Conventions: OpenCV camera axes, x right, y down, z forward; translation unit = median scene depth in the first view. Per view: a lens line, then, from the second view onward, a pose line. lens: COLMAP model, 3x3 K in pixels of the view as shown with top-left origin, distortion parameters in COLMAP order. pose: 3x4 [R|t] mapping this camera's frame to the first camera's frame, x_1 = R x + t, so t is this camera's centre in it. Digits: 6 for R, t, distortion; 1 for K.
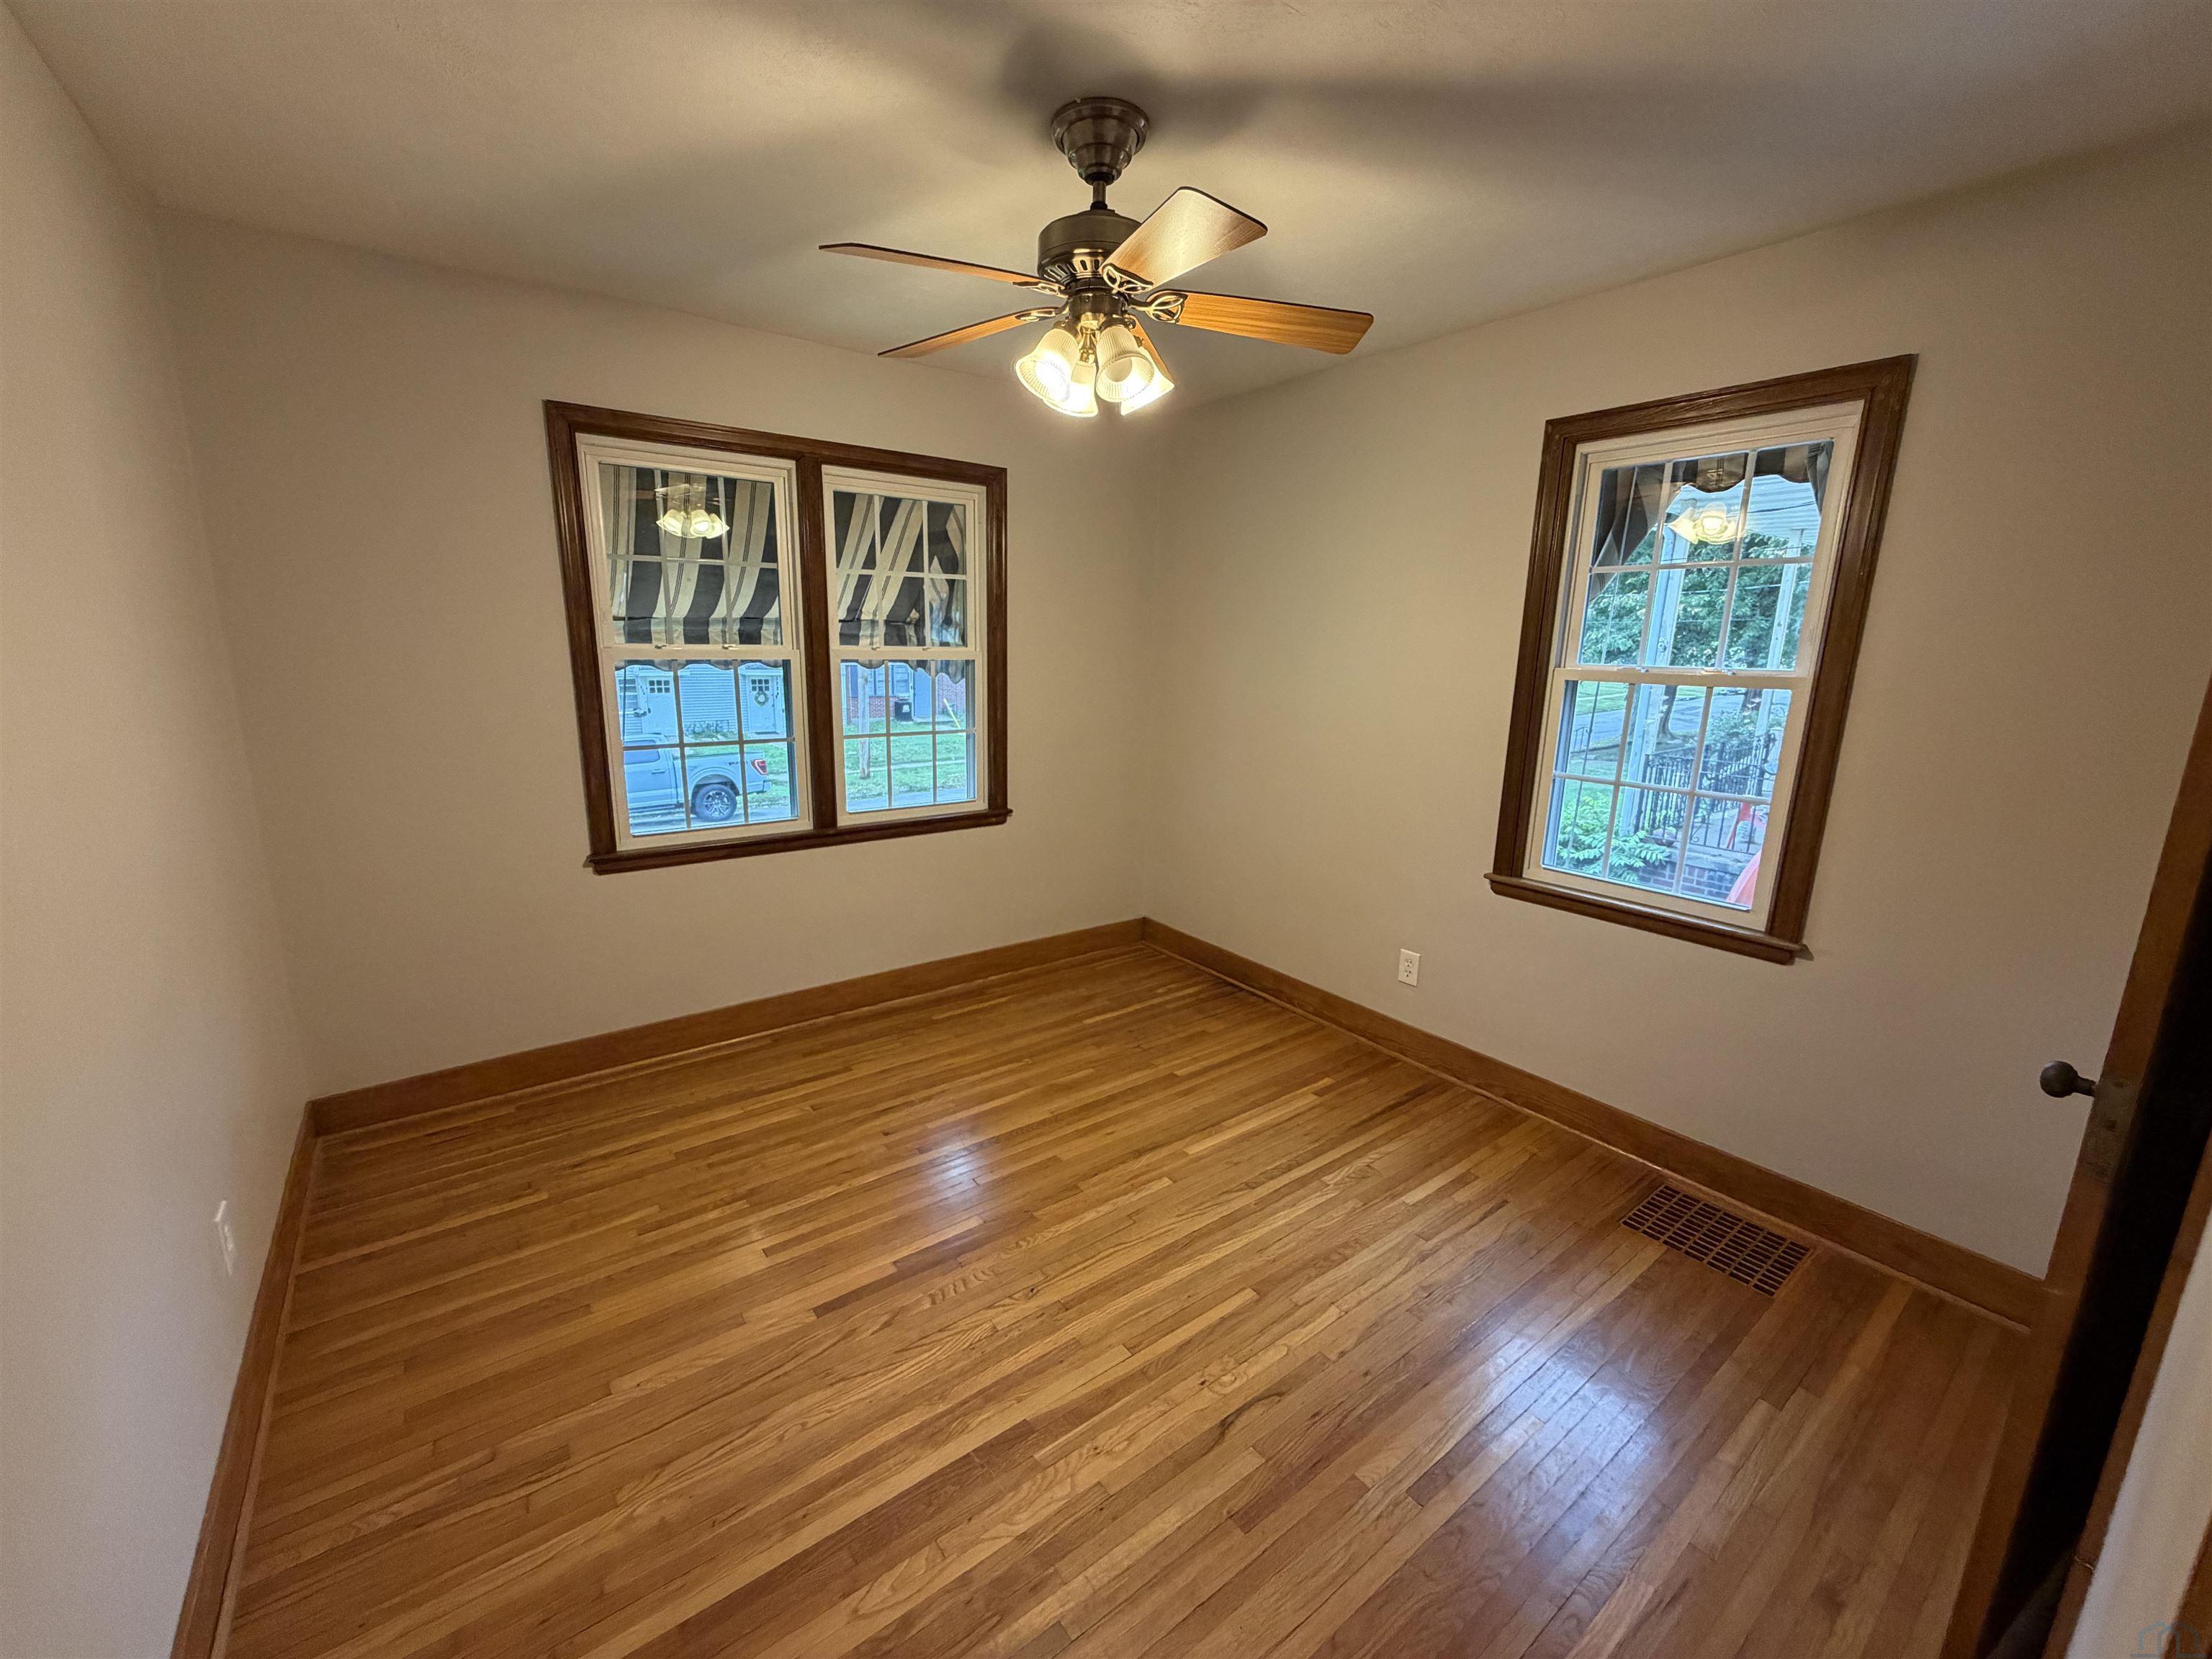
lens RADIAL K [[884.8, 0, 1108.8], [0, 884.8, 835.8], [0, 0, 1]] dist [0.000345, -0.000077]
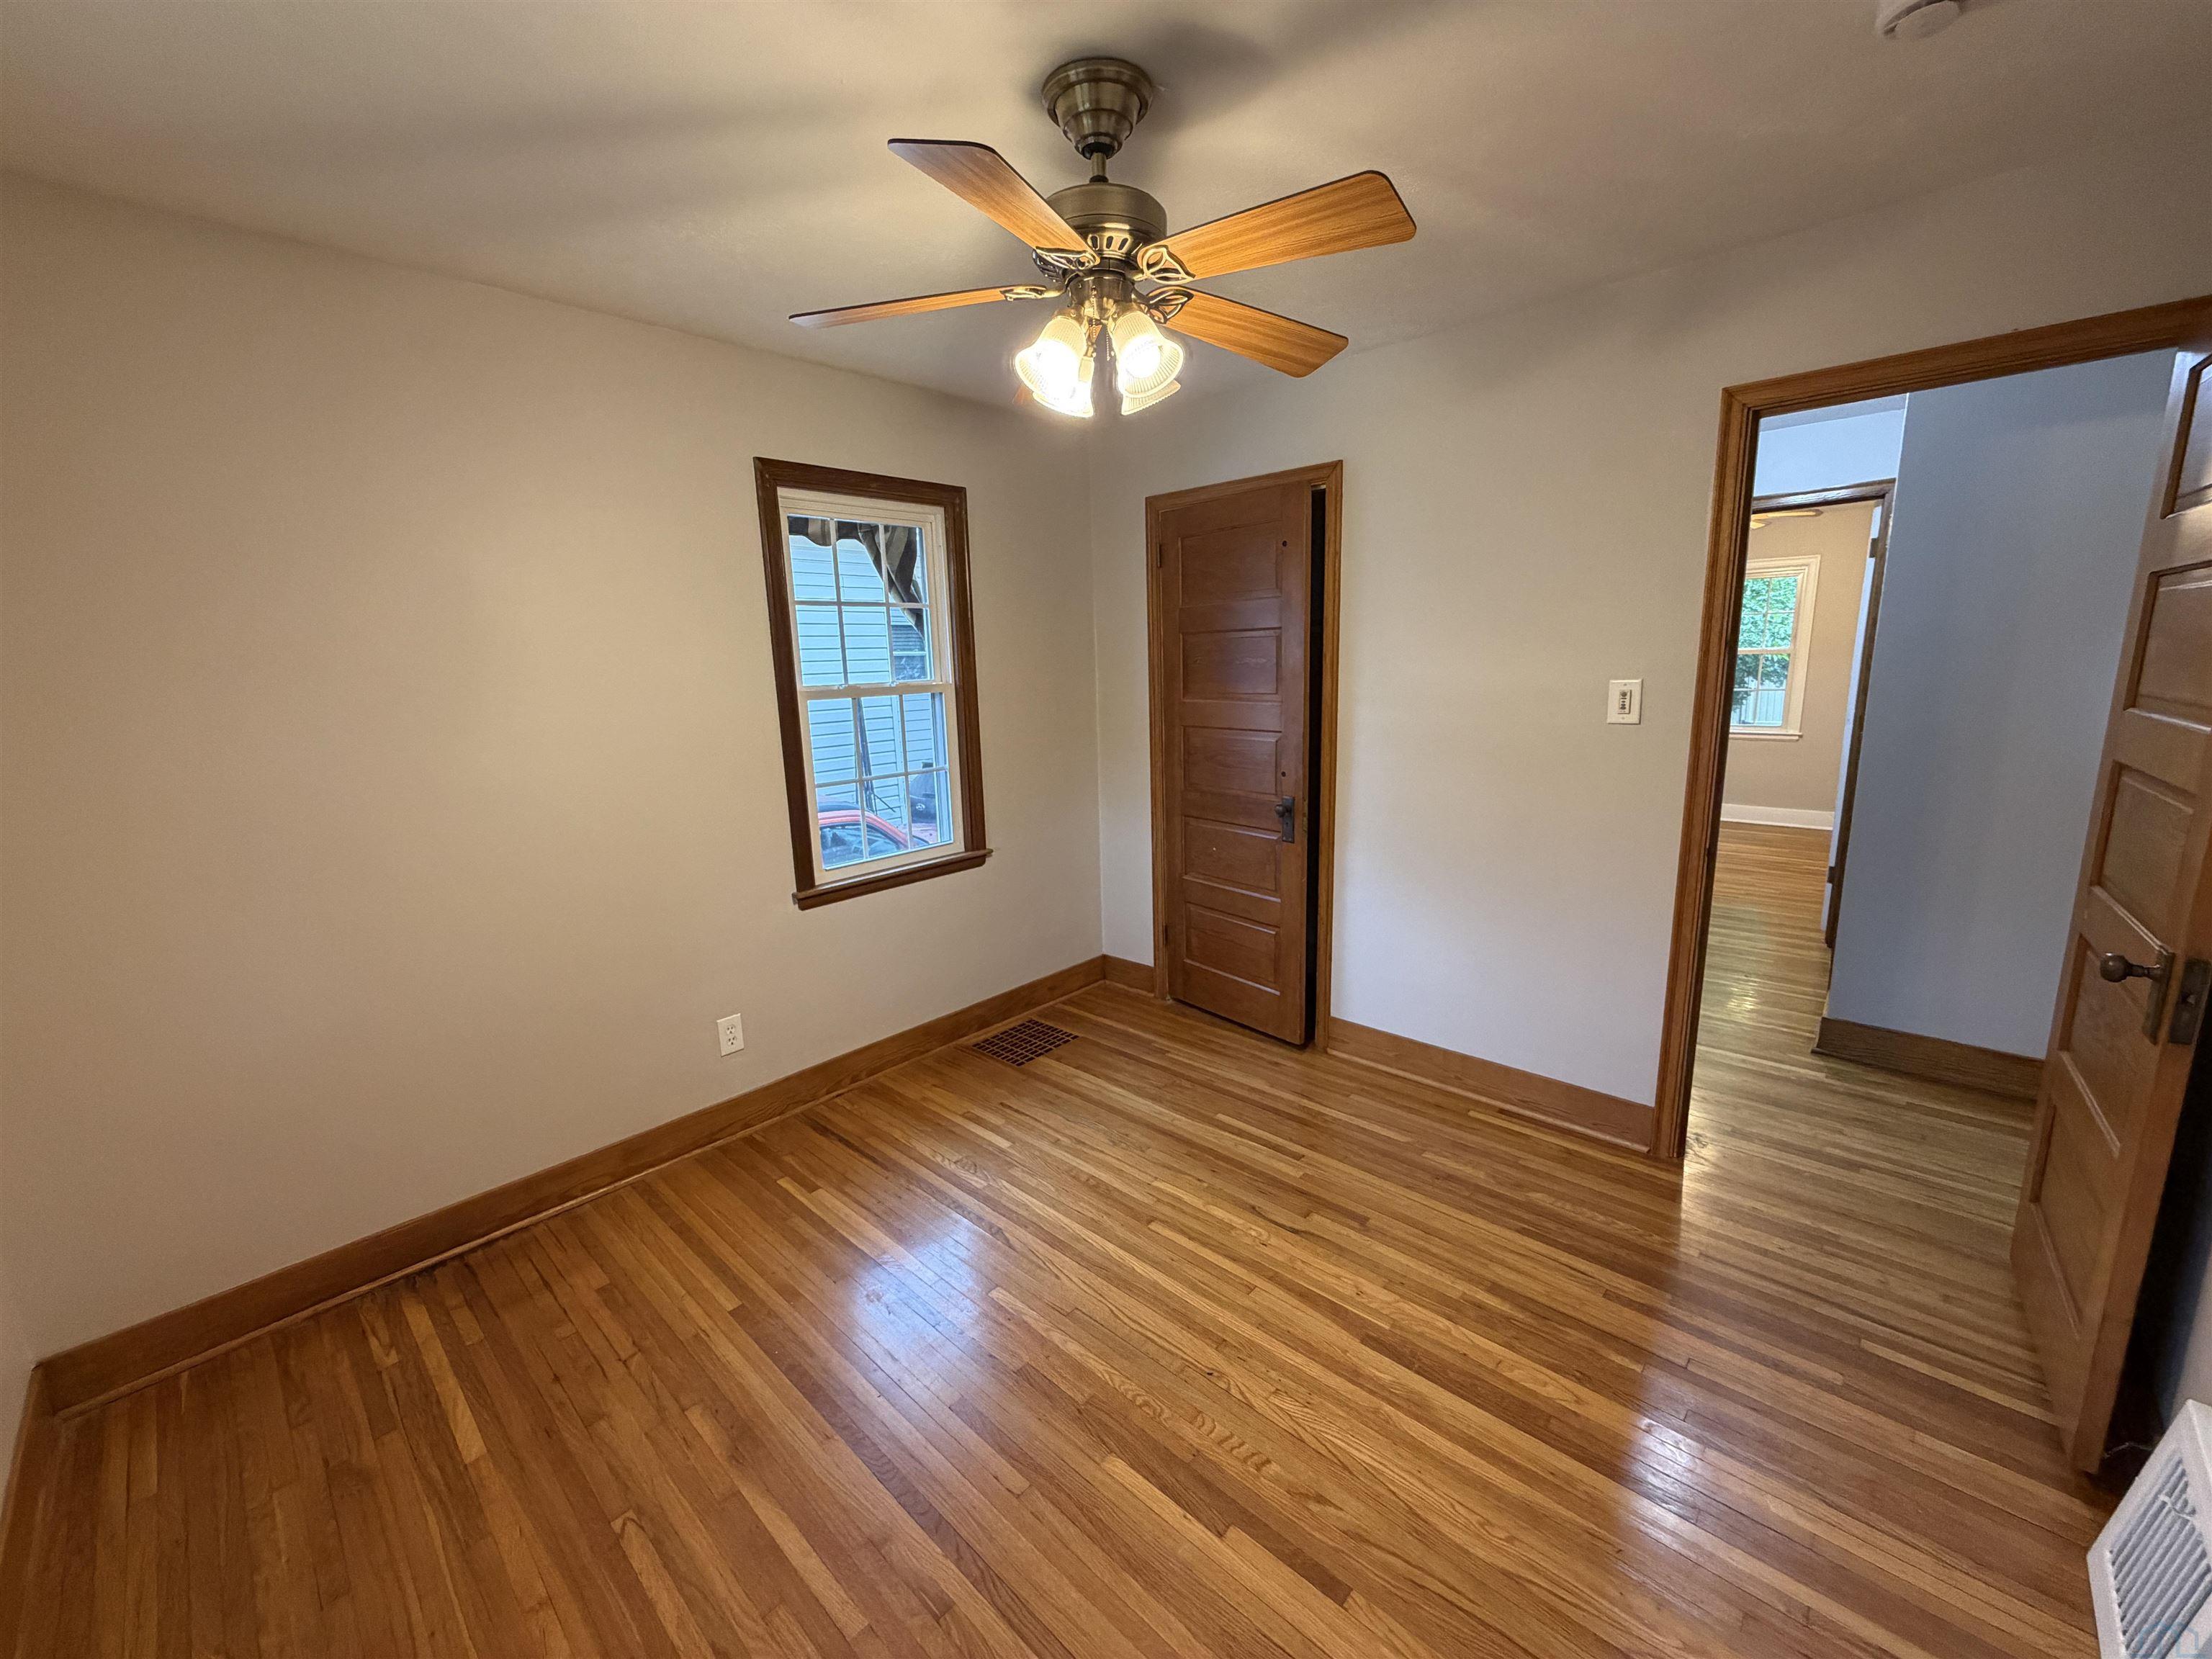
lens RADIAL K [[884.8, 0, 1092.1], [0, 884.8, 835.2], [0, 0, 1]] dist [0.000345, -0.000077]
pose [[-0.172233, -0.206335, 0.963204, -0.668137], [0.241305, 0.939186, 0.244338, -0.209657], [-0.955043, 0.274509, -0.111969, 0.859497]]
